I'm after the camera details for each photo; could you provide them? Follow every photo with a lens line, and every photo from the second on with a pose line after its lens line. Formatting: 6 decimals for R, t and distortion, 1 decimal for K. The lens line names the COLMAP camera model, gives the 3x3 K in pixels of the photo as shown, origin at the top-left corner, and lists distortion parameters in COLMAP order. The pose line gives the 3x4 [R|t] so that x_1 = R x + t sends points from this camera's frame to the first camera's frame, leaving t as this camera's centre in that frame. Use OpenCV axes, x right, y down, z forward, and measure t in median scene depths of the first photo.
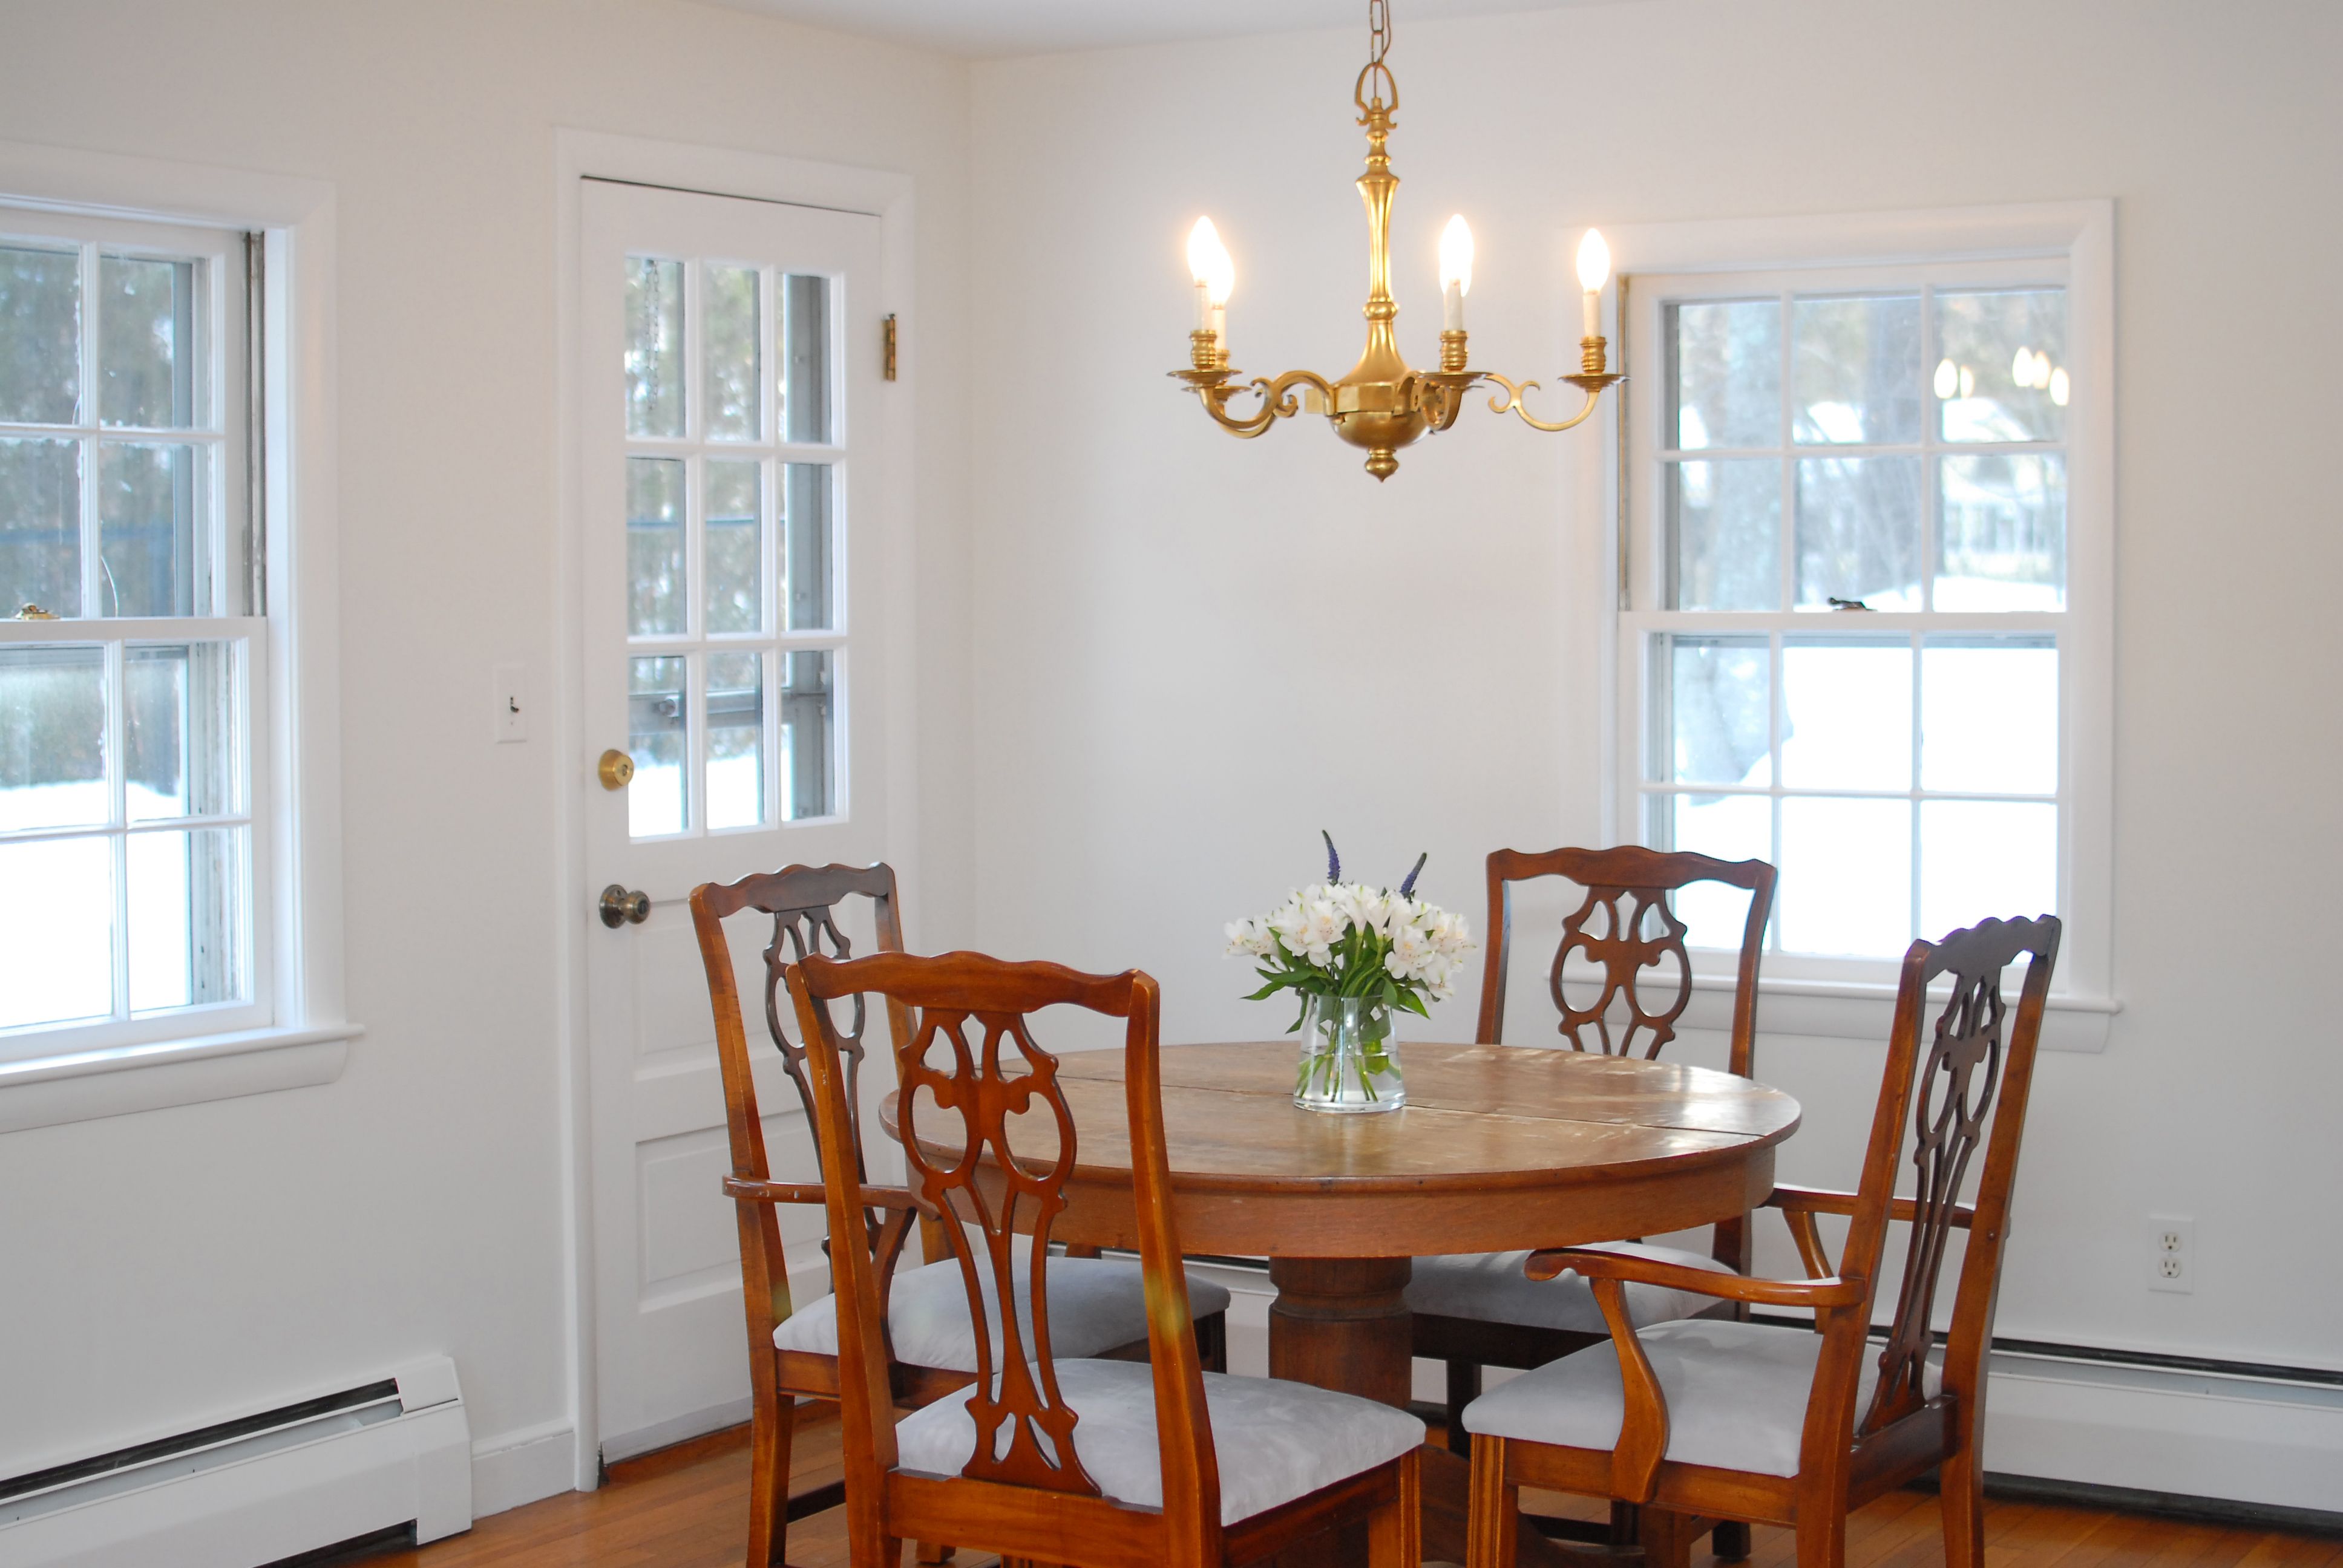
lens RADIAL K [[3659.4, 0, 1171.5], [0, 3659.4, 784.0], [0, 0, 1]] dist [0.171722, -2.162140]
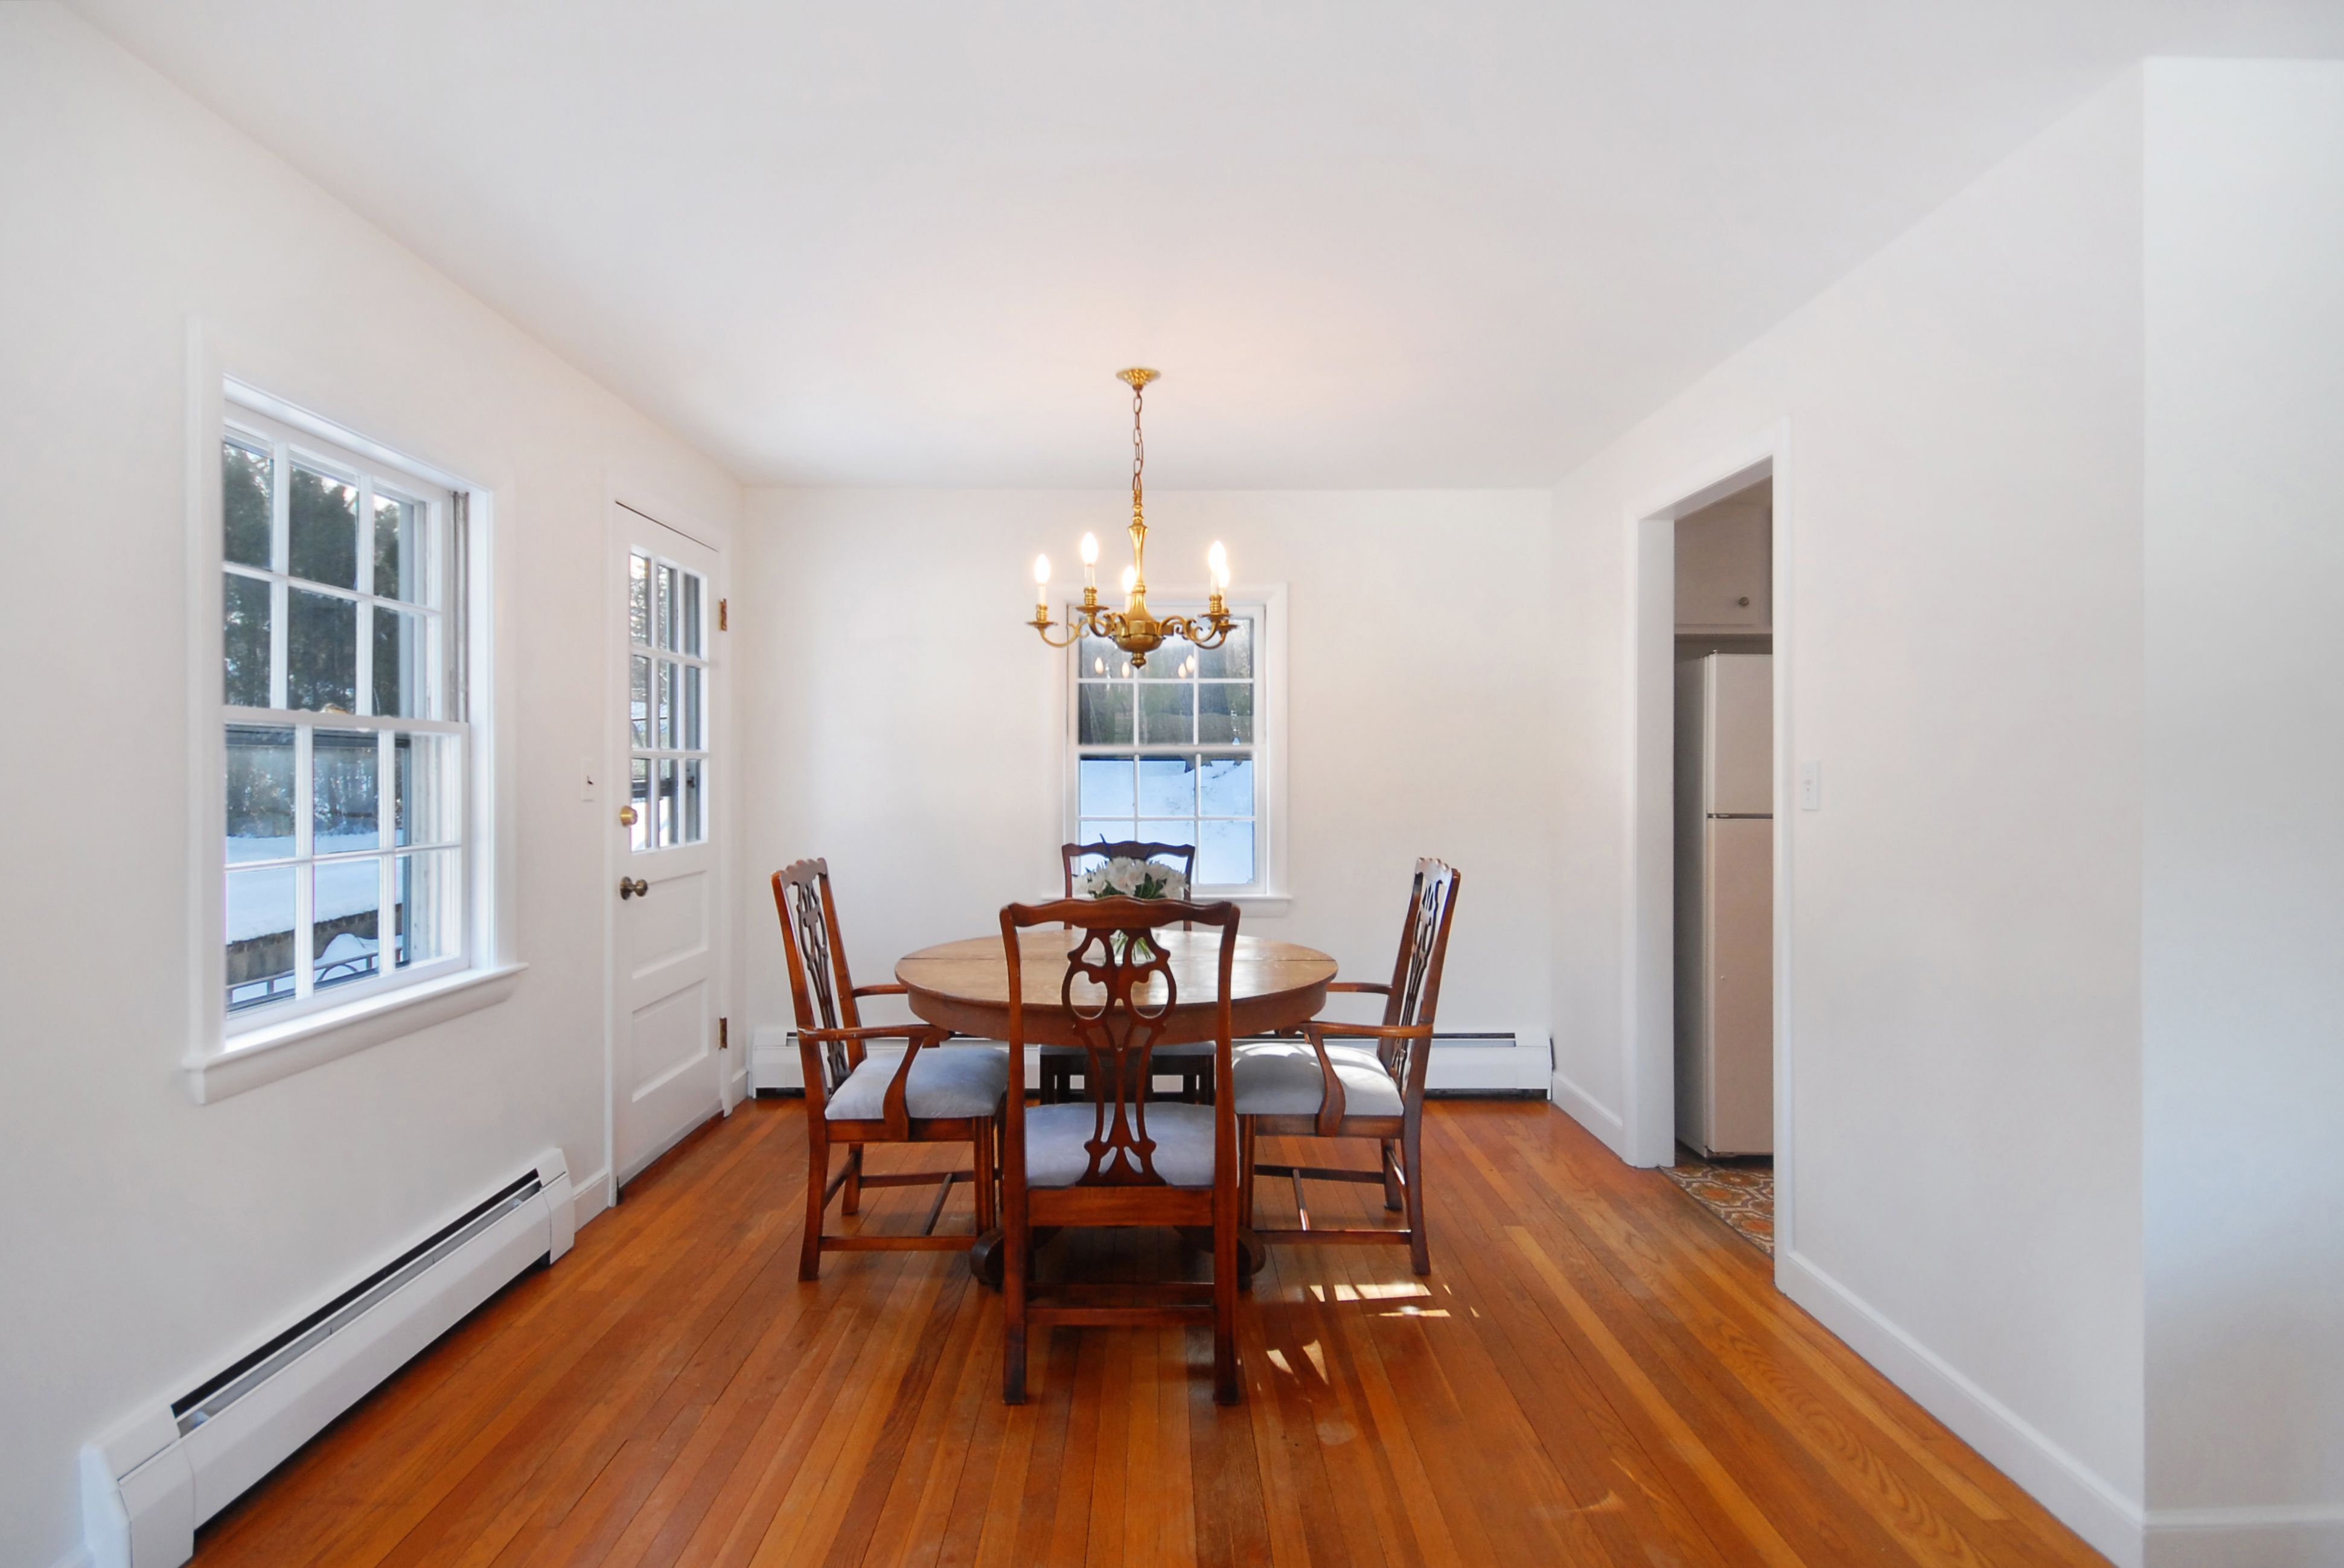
lens RADIAL K [[1138.4, 0, 1172.0], [0, 1138.4, 784.0], [0, 0, 1]] dist [0.000906, 0.000146]
pose [[0.842436, 0.000995, 0.538795, -0.257846], [0.024105, 0.998927, -0.039535, 0.010716], [-0.538256, 0.046294, 0.841509, 0.394093]]
